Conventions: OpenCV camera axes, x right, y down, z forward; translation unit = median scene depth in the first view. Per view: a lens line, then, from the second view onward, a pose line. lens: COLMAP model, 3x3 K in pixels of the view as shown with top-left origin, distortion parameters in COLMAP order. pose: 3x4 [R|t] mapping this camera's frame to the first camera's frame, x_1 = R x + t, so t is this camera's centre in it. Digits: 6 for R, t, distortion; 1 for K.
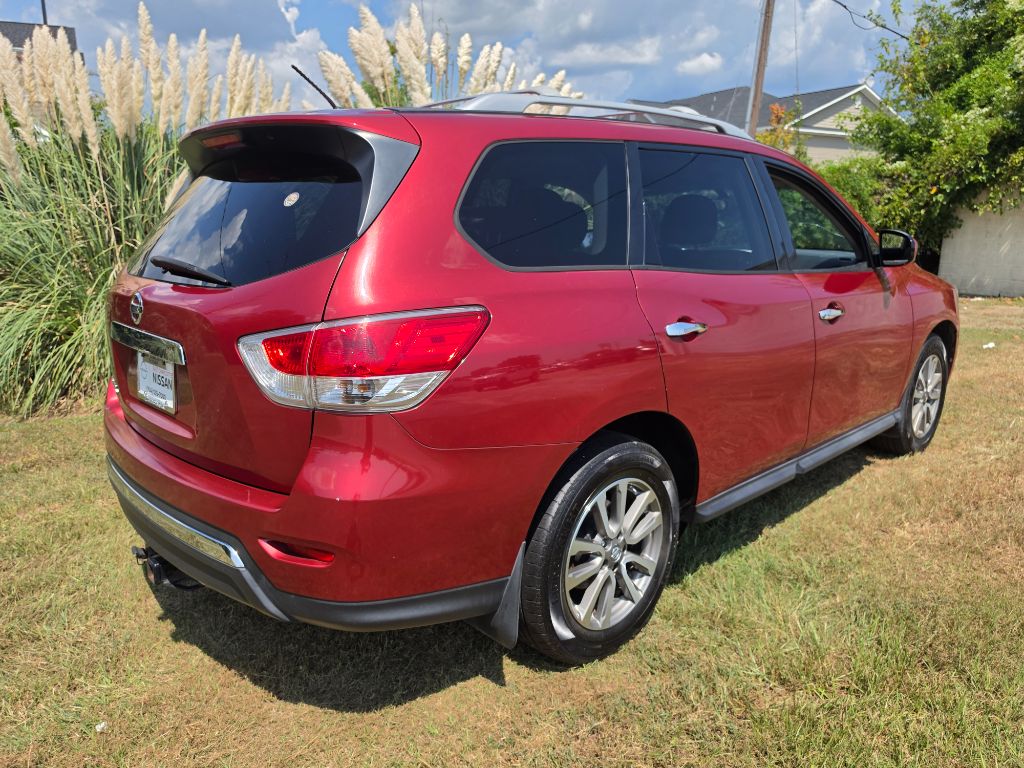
lens RADIAL K [[713.8, 0, 519.0], [0, 713.8, 396.9], [0, 0, 1]] dist [0.027303, -0.034573]
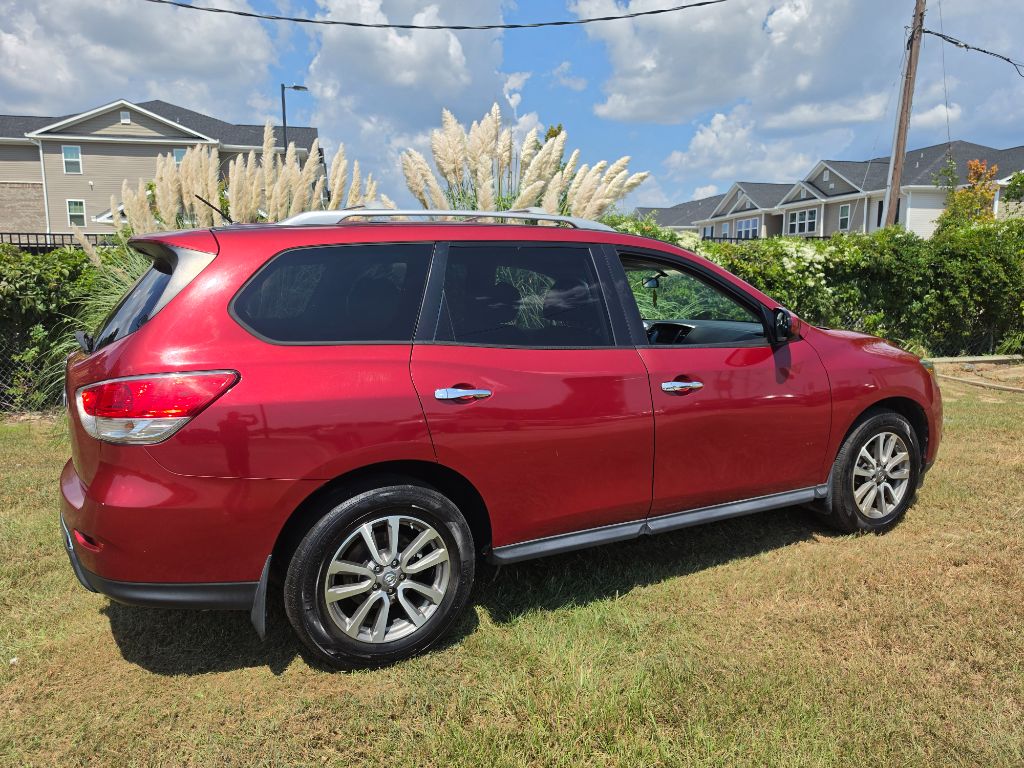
lens RADIAL K [[713.8, 0, 518.6], [0, 713.8, 385.2], [0, 0, 1]] dist [0.027303, -0.034573]
pose [[0.960374, 0.032967, -0.276757, 0.130469], [-0.060344, 0.994021, -0.090994, -0.001417], [0.272102, 0.104089, 0.956622, -0.023359]]
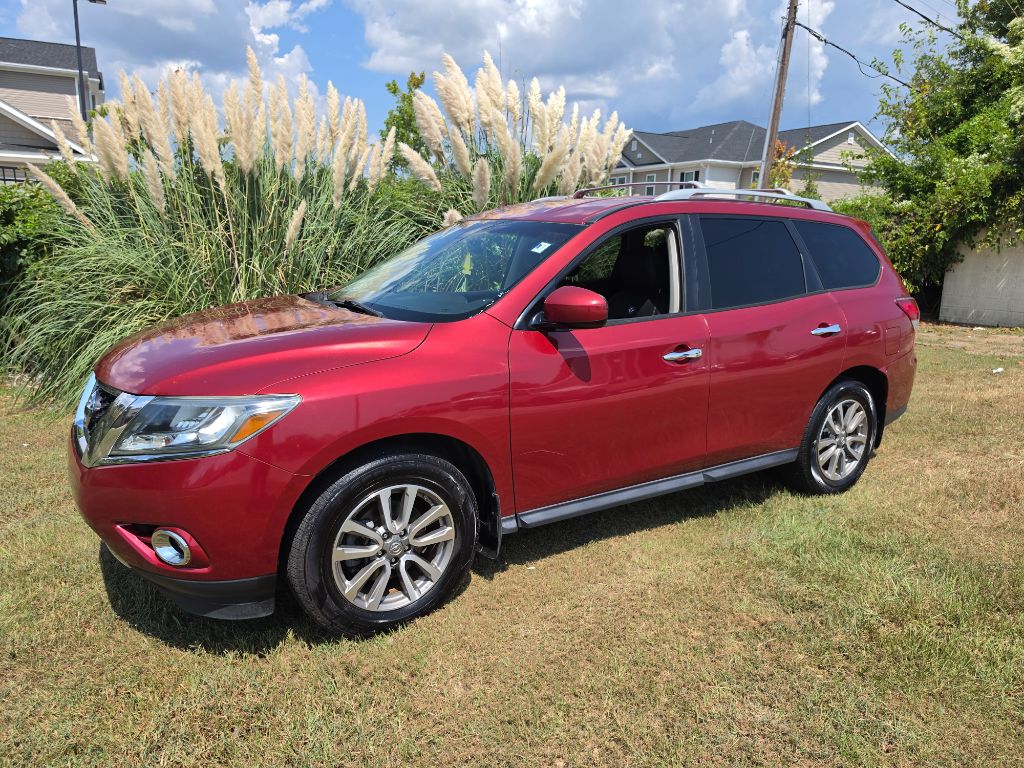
lens RADIAL K [[713.8, 0, 519.1], [0, 713.8, 392.5], [0, 0, 1]] dist [0.027303, -0.034573]
pose [[0.999670, 0.017306, 0.018982, -0.069233], [-0.016633, 0.999247, -0.035056, 0.009109], [-0.019575, 0.034729, 0.999205, -0.060560]]
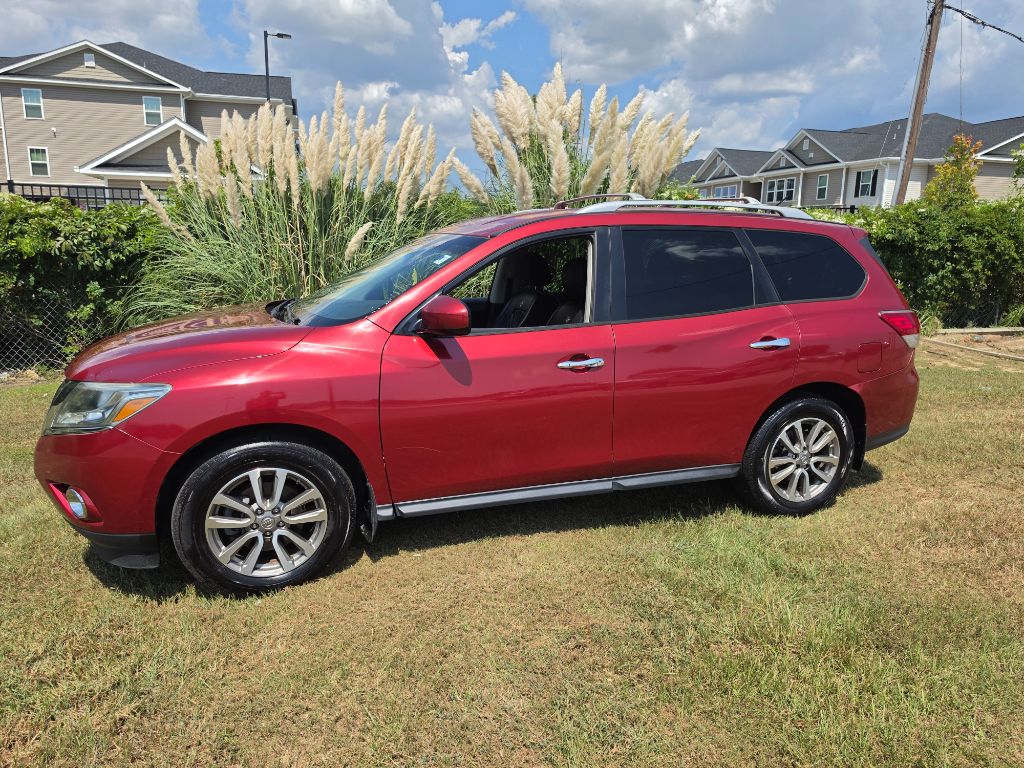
lens RADIAL K [[713.8, 0, 519.3], [0, 713.8, 400.6], [0, 0, 1]] dist [0.027303, -0.034573]
pose [[0.974166, 0.061538, -0.217289, 0.045103], [-0.068178, 0.997404, -0.023192, 0.006512], [0.215297, 0.037407, 0.975832, -0.067785]]
